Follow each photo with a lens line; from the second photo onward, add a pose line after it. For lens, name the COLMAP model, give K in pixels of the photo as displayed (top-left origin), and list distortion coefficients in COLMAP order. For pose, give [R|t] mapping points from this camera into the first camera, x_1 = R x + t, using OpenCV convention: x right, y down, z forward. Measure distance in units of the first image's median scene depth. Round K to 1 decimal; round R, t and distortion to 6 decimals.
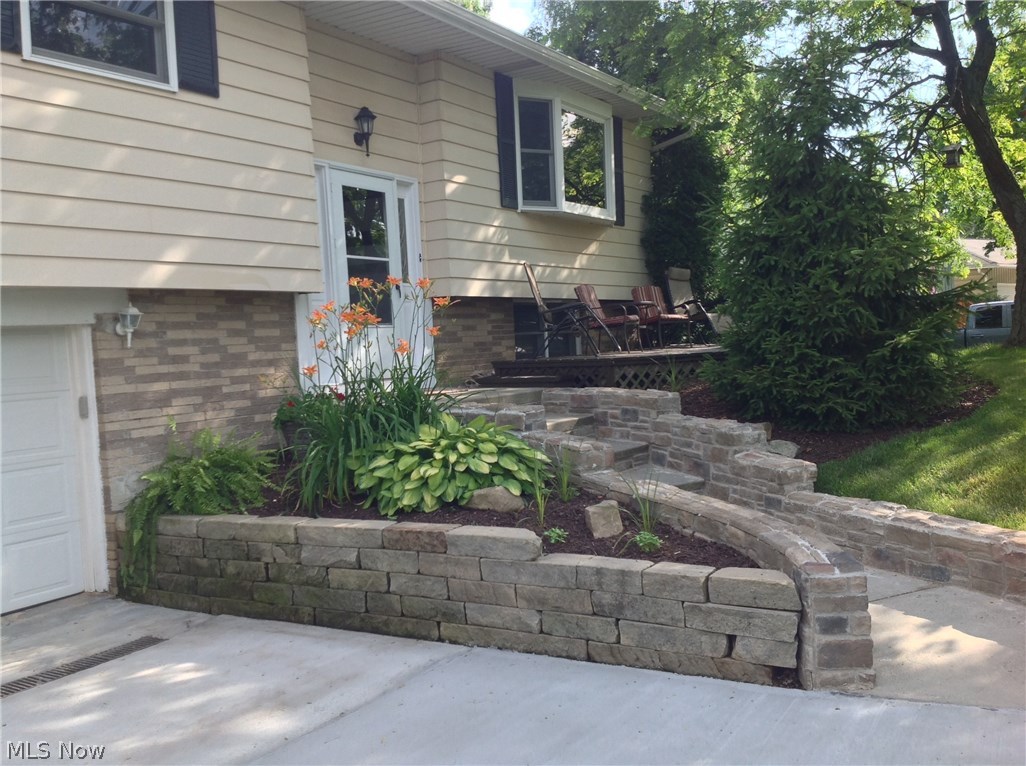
lens RADIAL K [[966.9, 0, 513.0], [0, 966.9, 383.0], [0, 0, 1]] dist [0.250075, -0.734507]
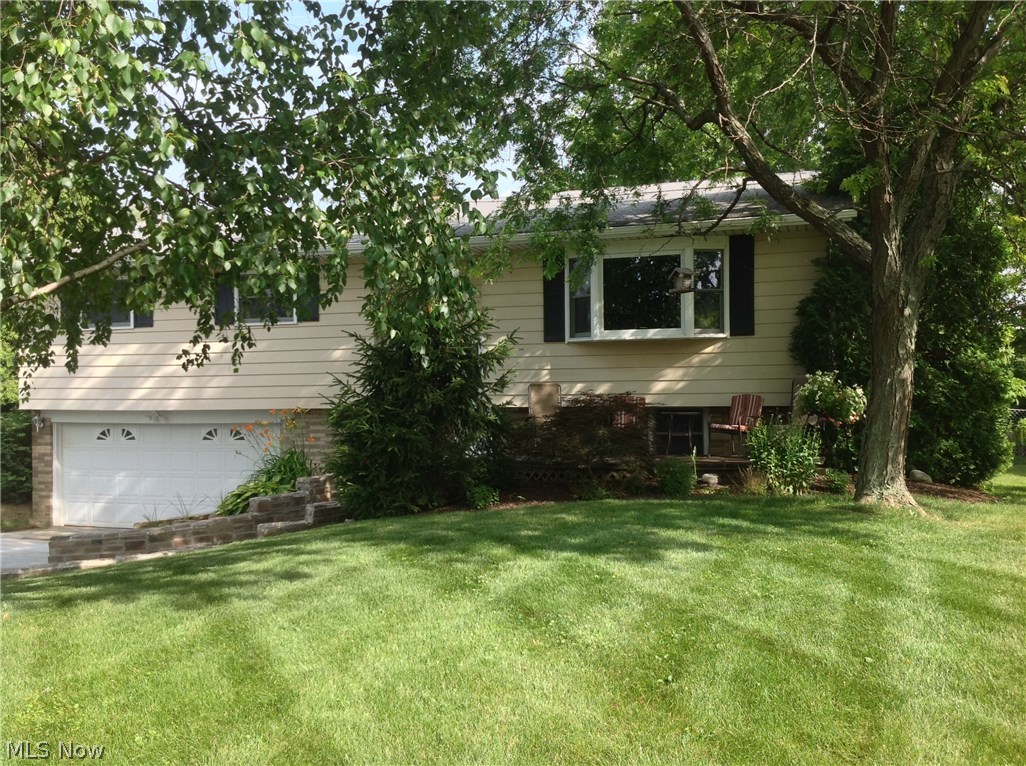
lens RADIAL K [[966.9, 0, 513.0], [0, 966.9, 383.0], [0, 0, 1]] dist [0.250075, -0.734507]
pose [[0.227426, 0.005667, -0.973779, 1.911800], [-0.053125, 0.998566, -0.006596, -0.159423], [0.972345, 0.053232, 0.227401, 0.929623]]
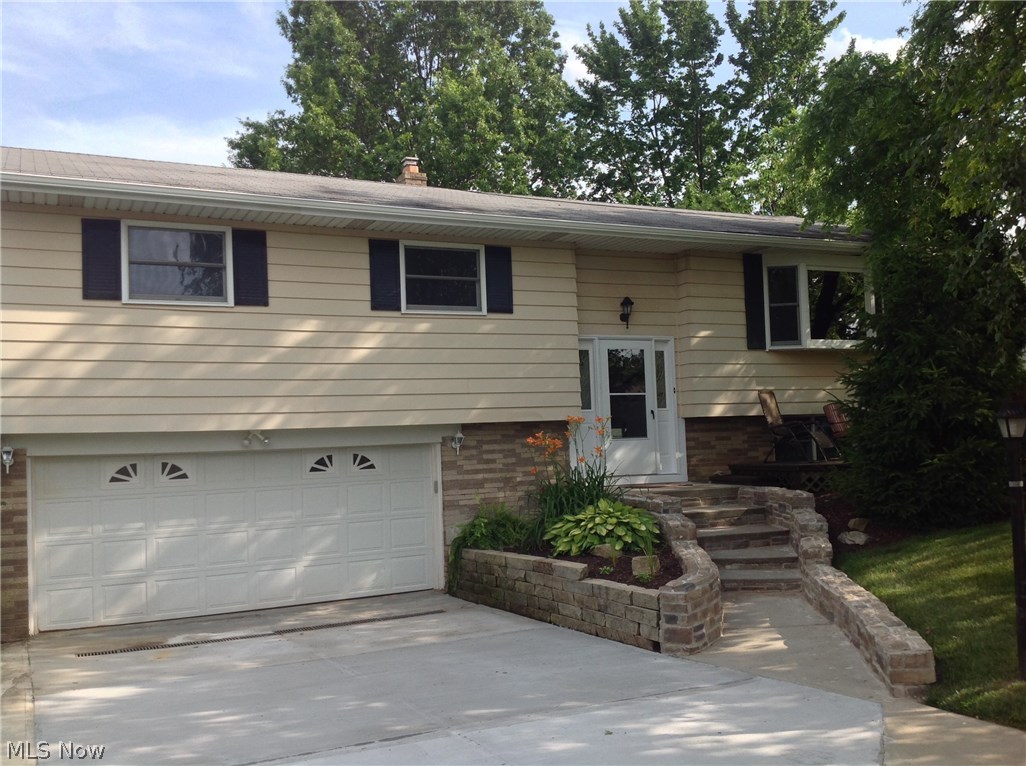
lens RADIAL K [[966.9, 0, 513.0], [0, 966.9, 383.0], [0, 0, 1]] dist [0.250075, -0.734507]
pose [[0.850661, -0.018592, -0.525386, 0.610379], [-0.025069, 0.996803, -0.075865, -0.033036], [0.525117, 0.077706, 0.847475, -0.458485]]
